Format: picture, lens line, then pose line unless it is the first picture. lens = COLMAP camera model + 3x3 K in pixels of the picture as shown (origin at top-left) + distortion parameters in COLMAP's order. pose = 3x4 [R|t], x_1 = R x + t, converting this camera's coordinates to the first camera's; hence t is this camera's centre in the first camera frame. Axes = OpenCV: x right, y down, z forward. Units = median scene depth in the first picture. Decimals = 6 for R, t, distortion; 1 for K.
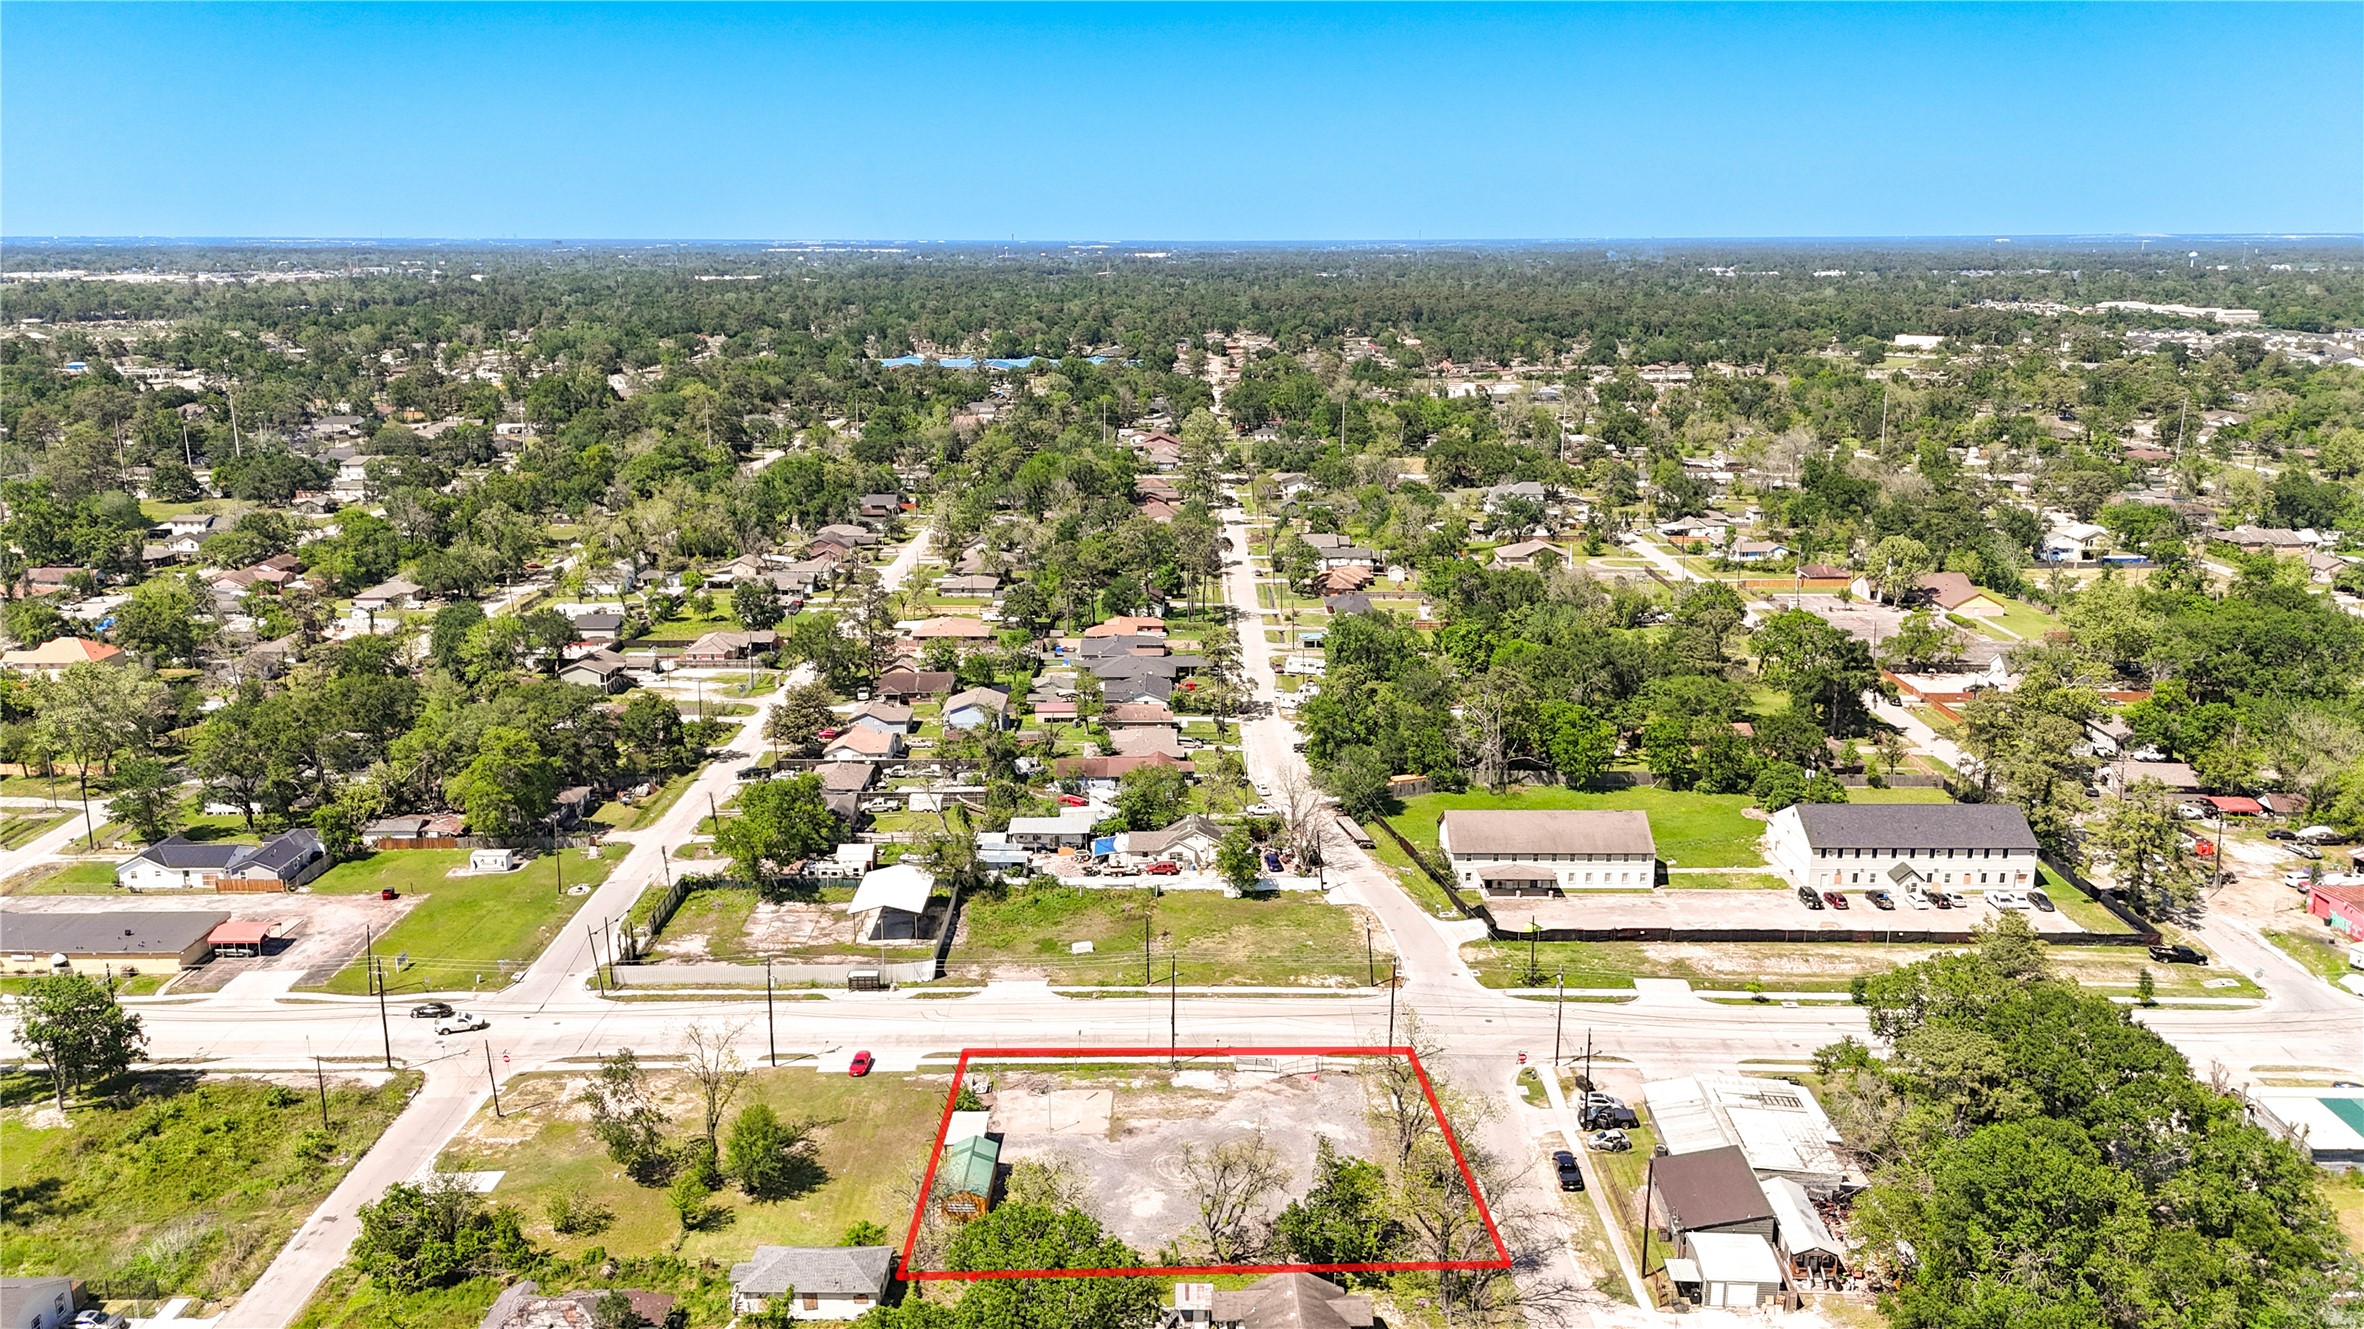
lens RADIAL K [[1697.9, 0, 1160.4], [0, 1697.9, 663.7], [0, 0, 1]] dist [0.096472, -0.125764]
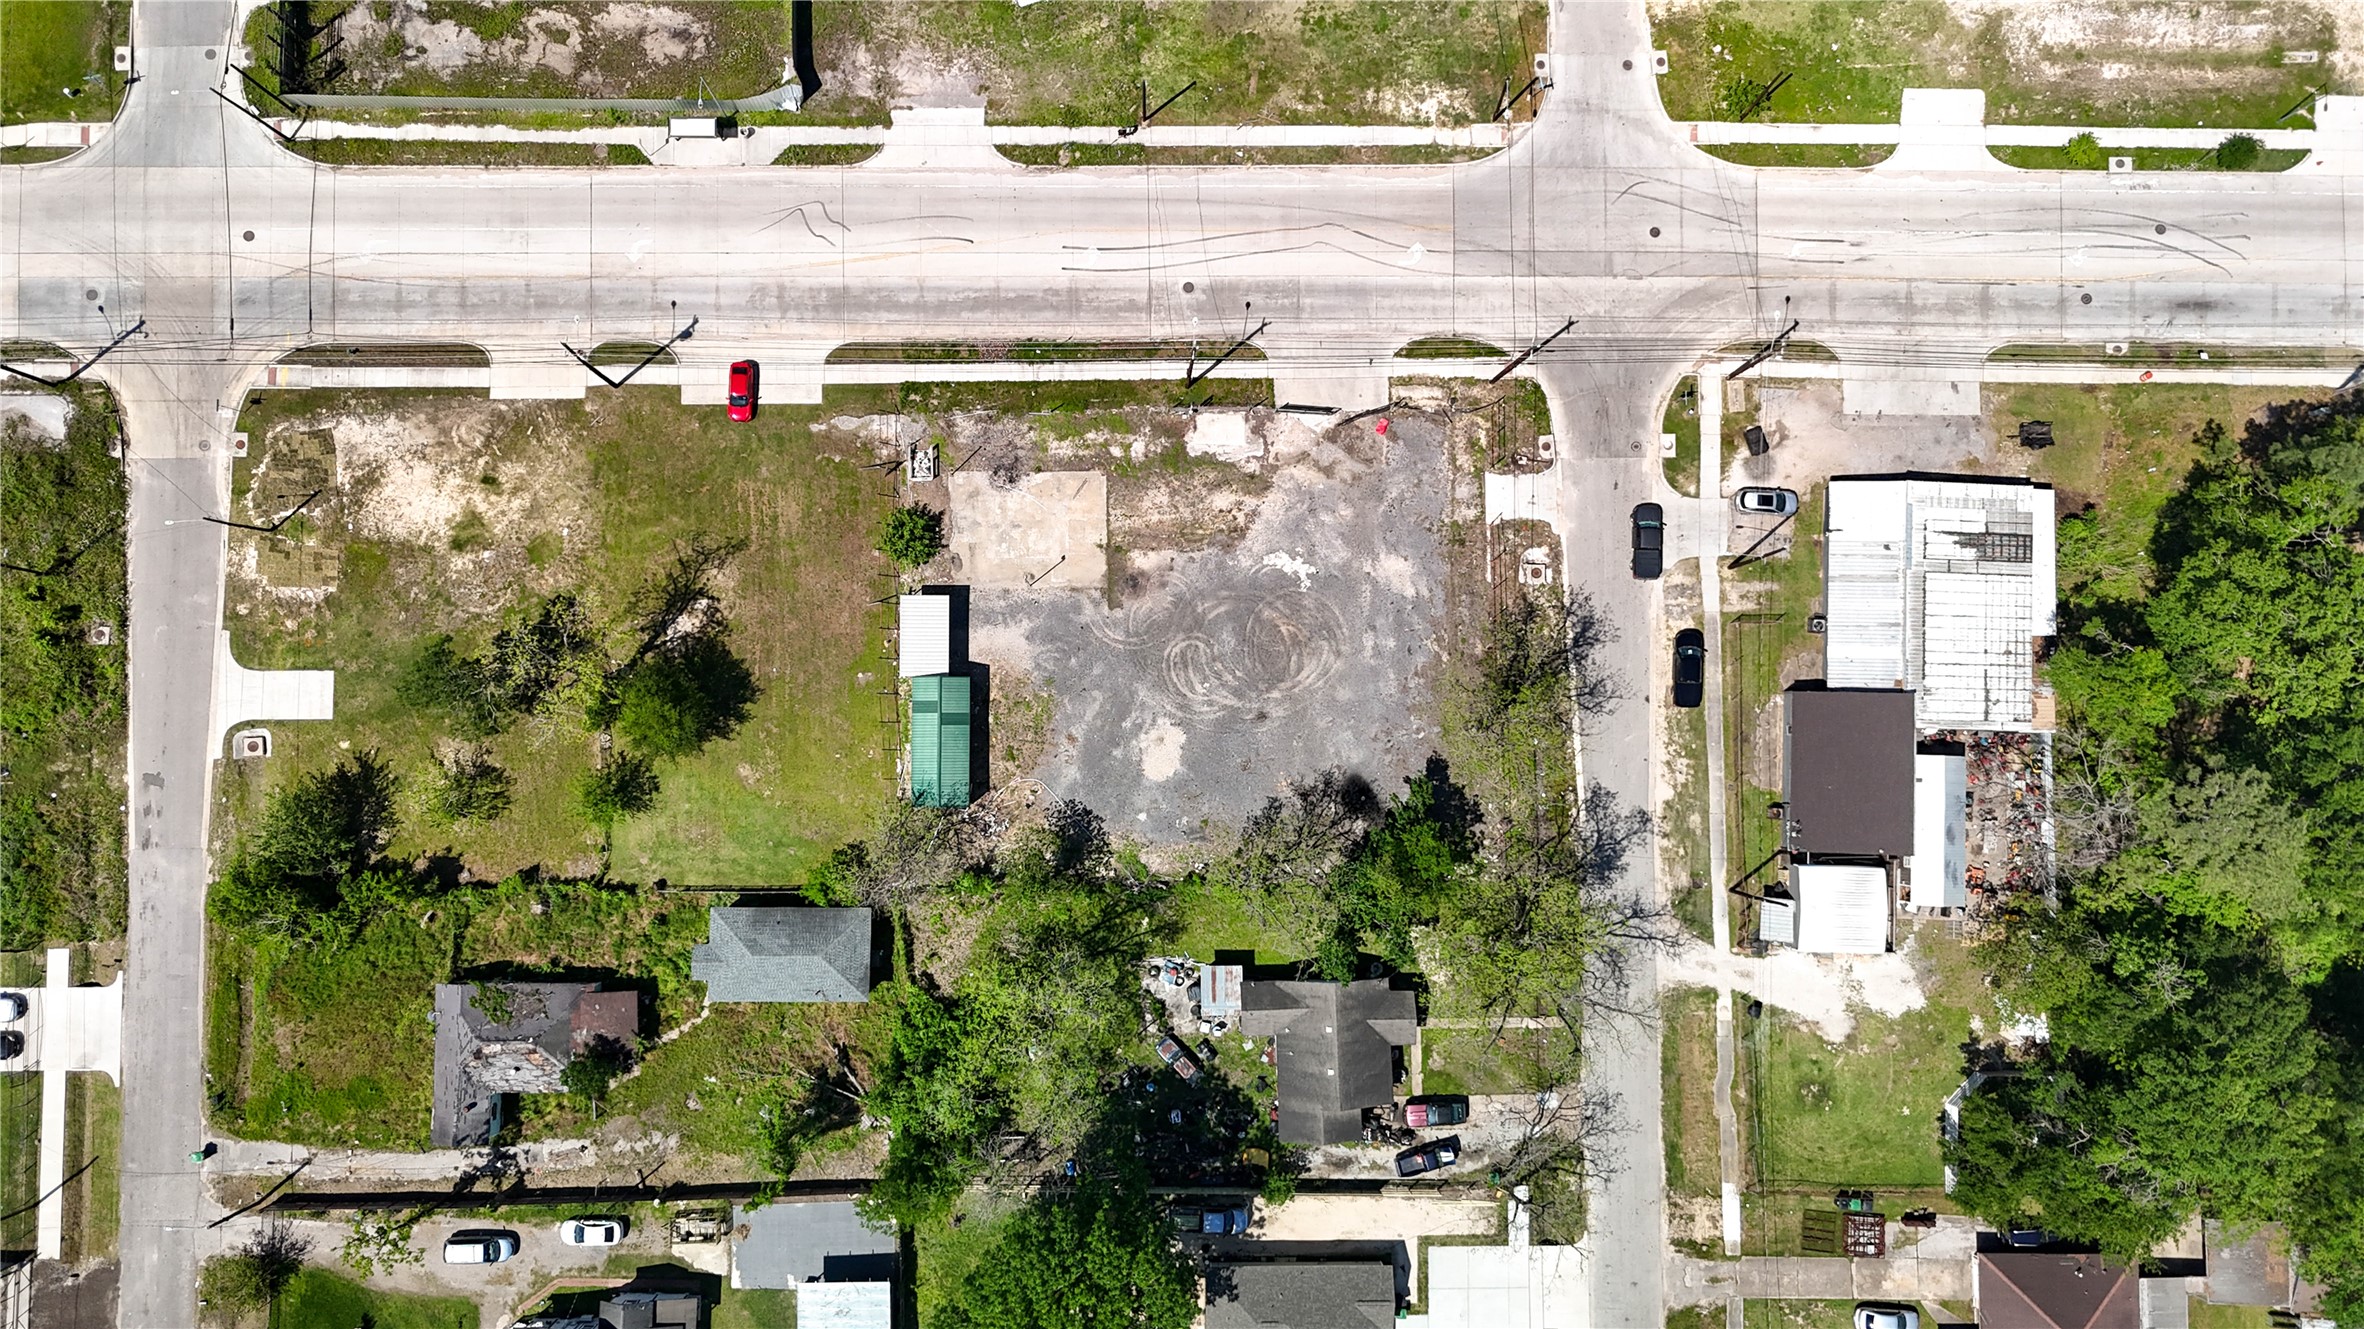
lens RADIAL K [[1773.8, 0, 1173.1], [0, 1773.8, 673.9], [0, 0, 1]] dist [0.109275, -0.152082]
pose [[0.999599, -0.021906, 0.017932, -0.014441], [-0.010602, 0.297679, 0.954607, -0.442128], [-0.026250, -0.954415, 0.297328, 0.680815]]
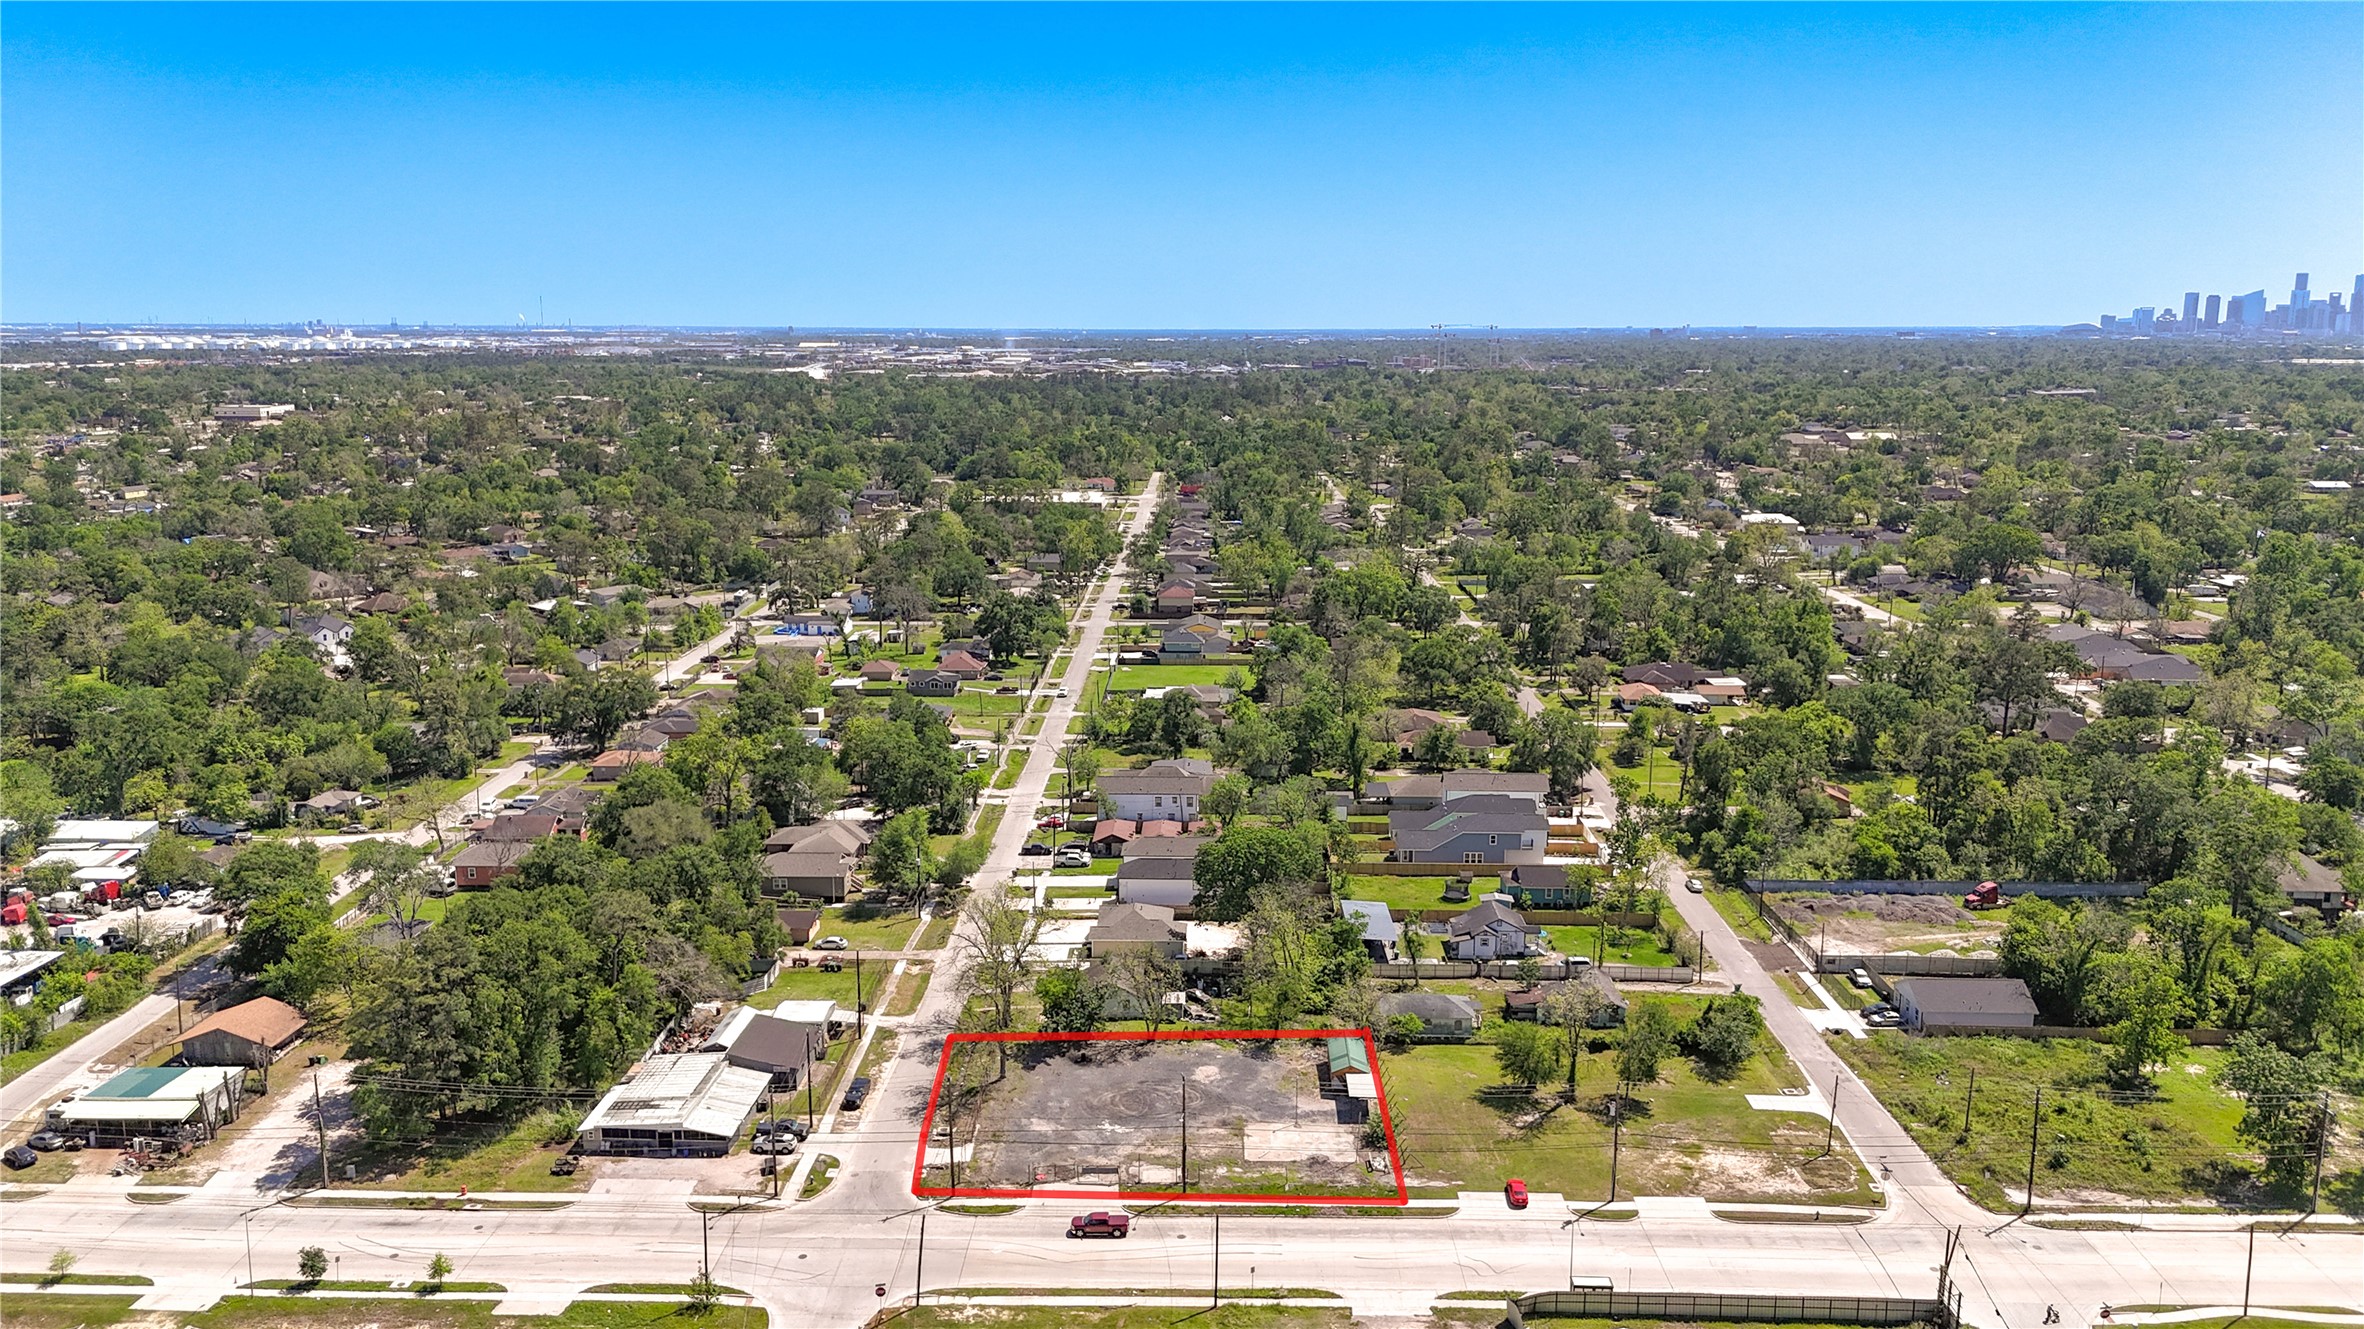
lens RADIAL K [[1787.7, 0, 1202.1], [0, 1787.7, 652.8], [0, 0, 1]] dist [0.075626, -0.077358]
pose [[-0.999945, 0.003073, -0.010076, 0.006992], [-0.001425, 0.908255, 0.418415, -0.457469], [0.010437, 0.418406, -0.908200, 1.807951]]
